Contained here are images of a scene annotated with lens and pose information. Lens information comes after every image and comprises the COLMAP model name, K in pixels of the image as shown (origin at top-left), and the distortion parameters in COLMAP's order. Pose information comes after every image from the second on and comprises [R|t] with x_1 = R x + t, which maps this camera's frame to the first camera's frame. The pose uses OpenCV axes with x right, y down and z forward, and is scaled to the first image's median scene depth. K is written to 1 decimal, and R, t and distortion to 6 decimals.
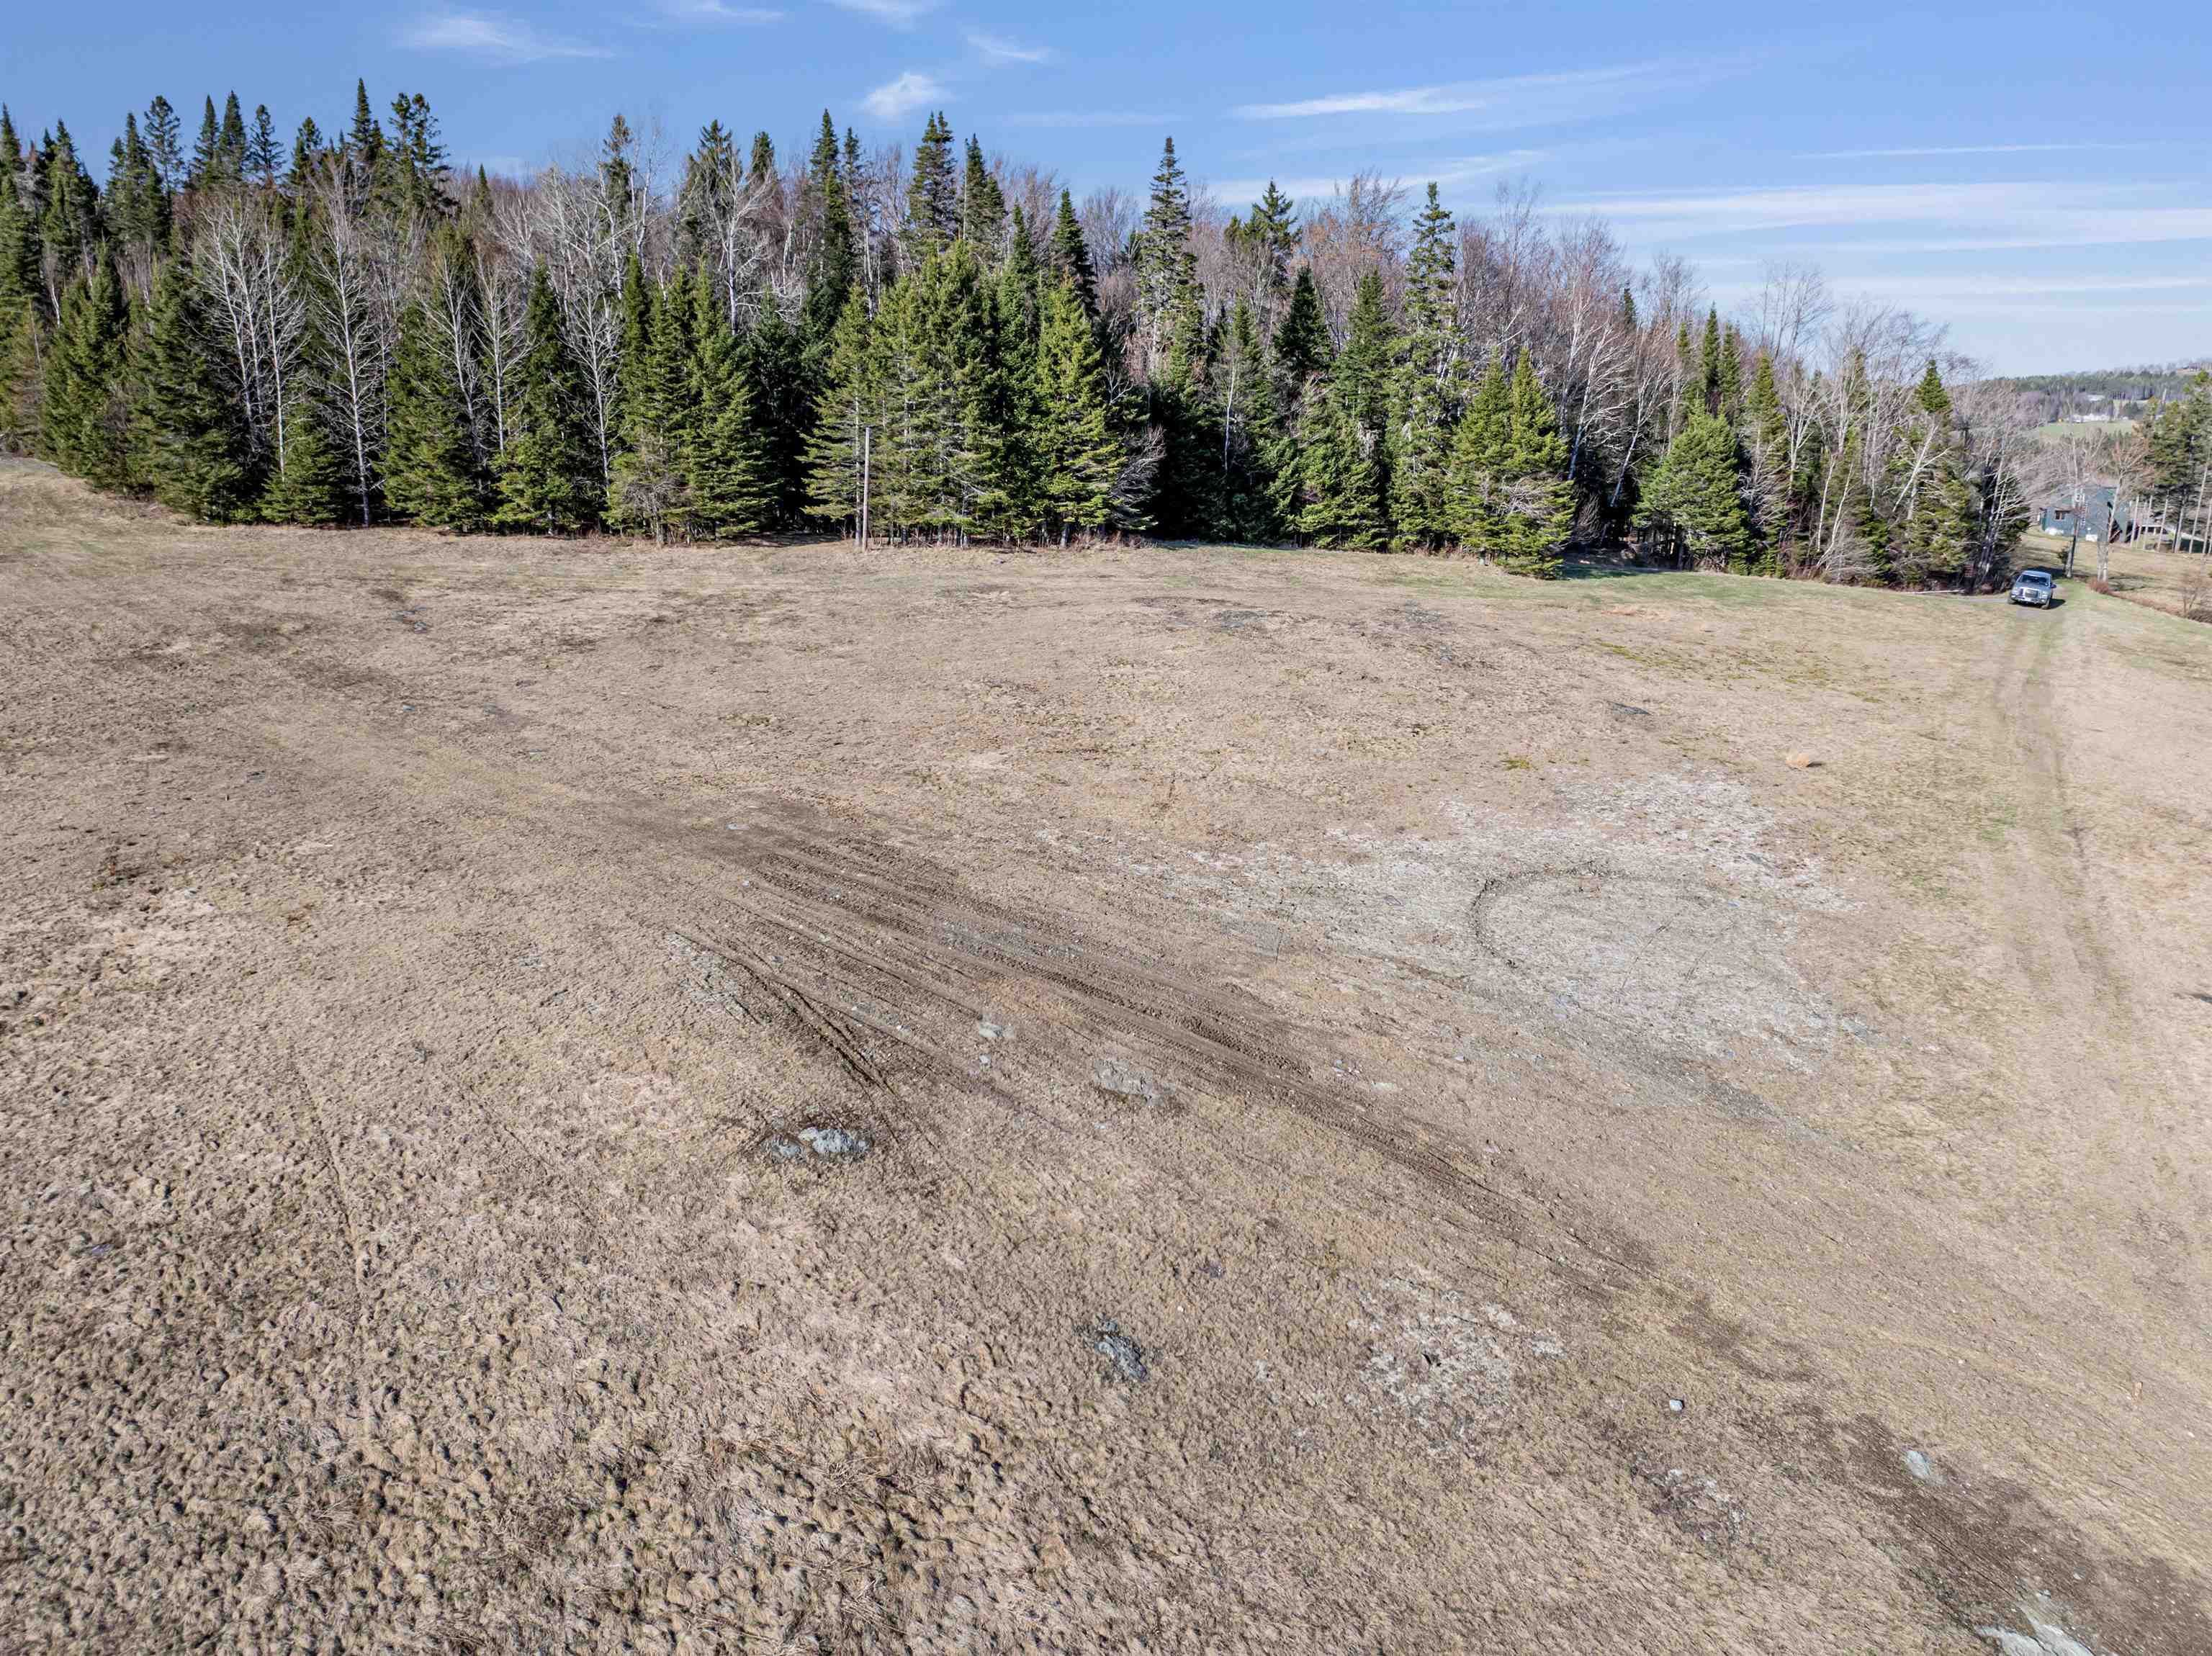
lens RADIAL K [[1556.9, 0, 1117.4], [0, 1556.9, 822.8], [0, 0, 1]] dist [-0.046156, 0.015619]
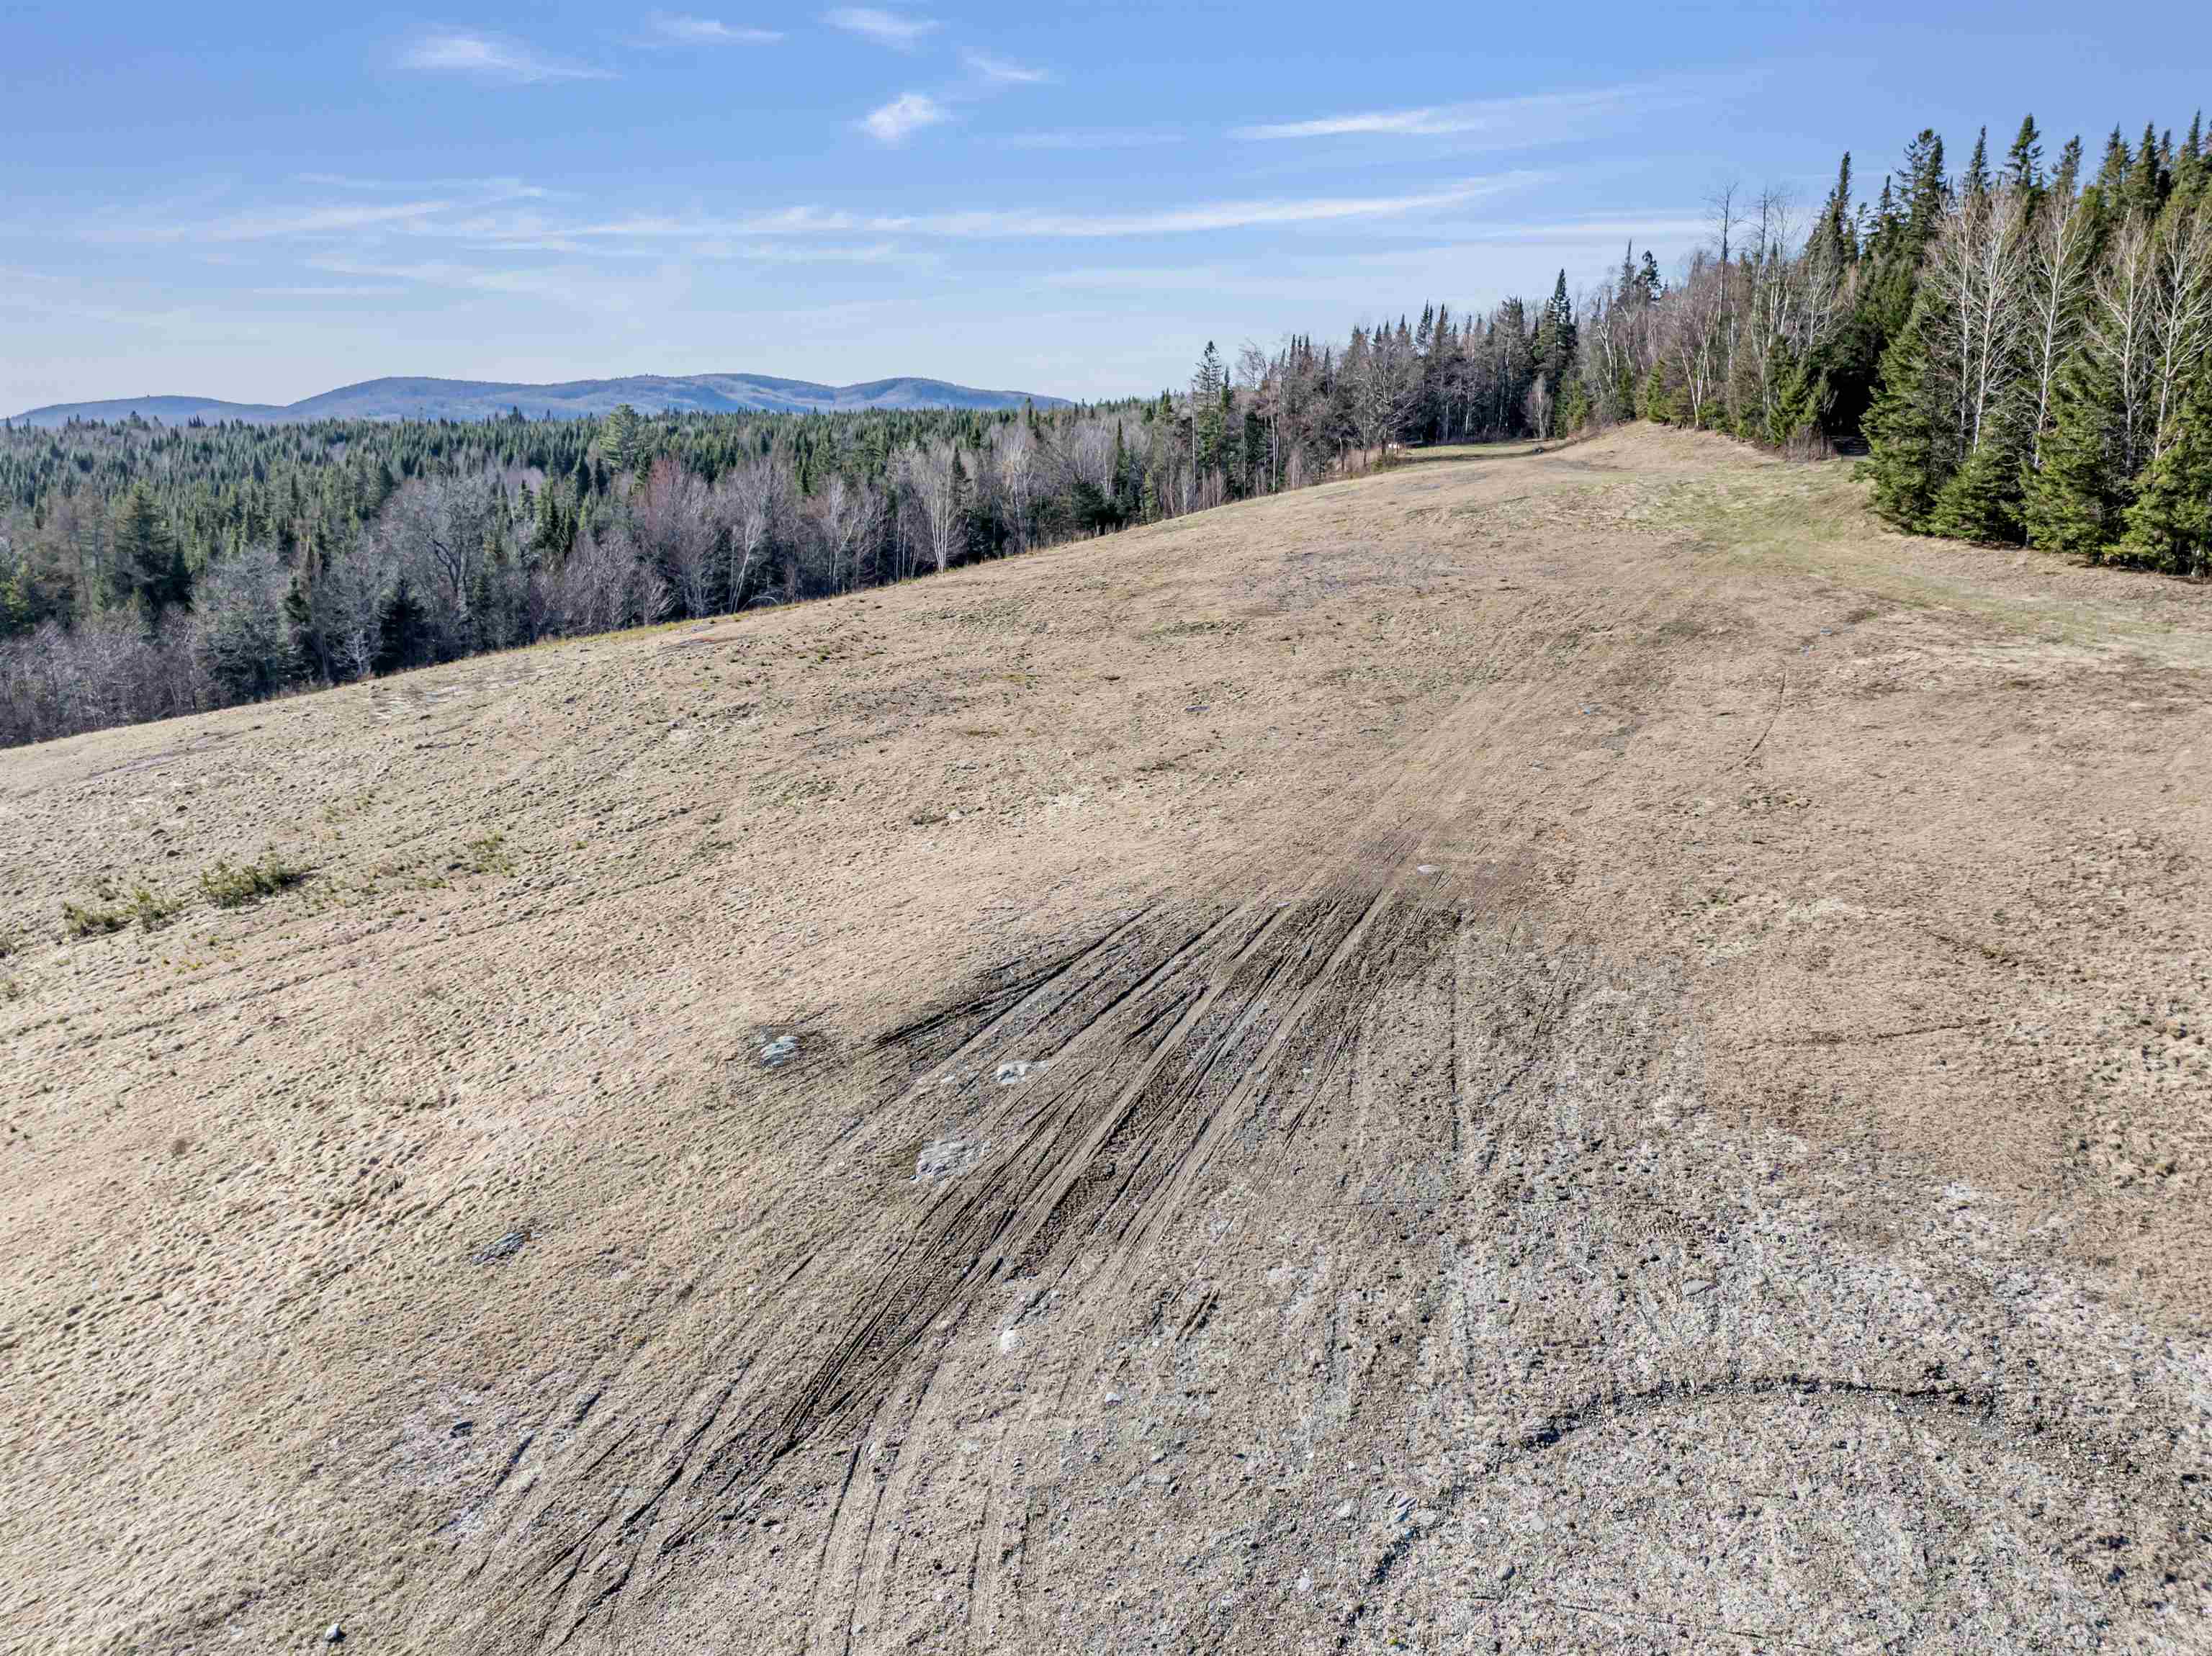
lens RADIAL K [[1556.9, 0, 1102.3], [0, 1556.9, 824.3], [0, 0, 1]] dist [-0.046156, 0.015619]
pose [[0.161830, 0.234467, -0.958559, 0.973320], [-0.241544, 0.951227, 0.191895, -0.245709], [0.956801, 0.200480, 0.210571, 1.001035]]
